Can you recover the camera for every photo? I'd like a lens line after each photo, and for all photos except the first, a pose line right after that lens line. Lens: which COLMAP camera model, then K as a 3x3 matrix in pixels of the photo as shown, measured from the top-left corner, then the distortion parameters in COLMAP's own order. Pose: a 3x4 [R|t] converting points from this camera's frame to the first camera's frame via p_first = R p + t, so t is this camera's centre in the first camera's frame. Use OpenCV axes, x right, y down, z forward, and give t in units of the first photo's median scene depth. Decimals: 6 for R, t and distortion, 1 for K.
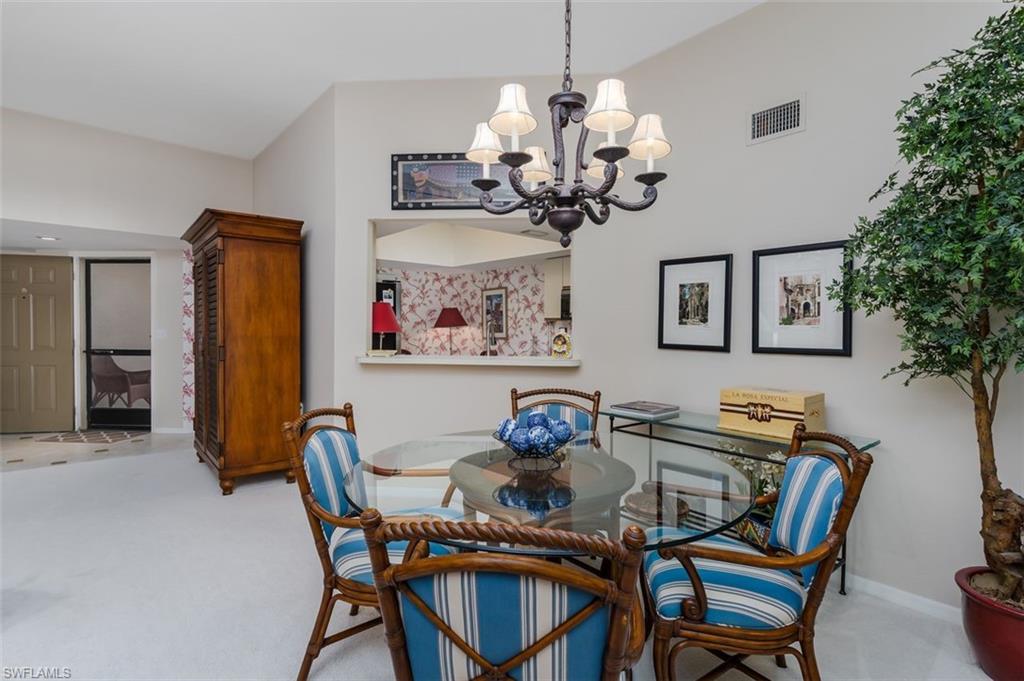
lens RADIAL K [[498.9, 0, 512.0], [0, 498.9, 340.5], [0, 0, 1]] dist [-0.001615, -0.000227]
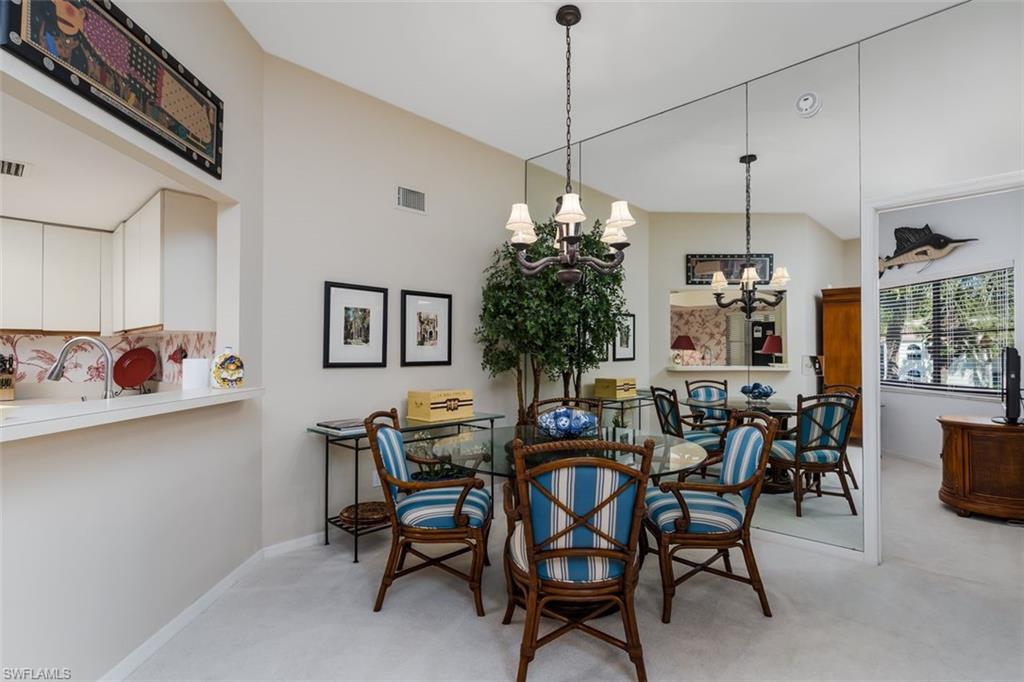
lens RADIAL K [[500.6, 0, 512.0], [0, 500.6, 341.0], [0, 0, 1]] dist [0.001493, -0.000239]
pose [[-0.101052, 0.007600, 0.994852, -0.756482], [0.016929, 0.999839, -0.005919, -0.025848], [-0.994737, 0.016244, -0.101164, 0.731110]]
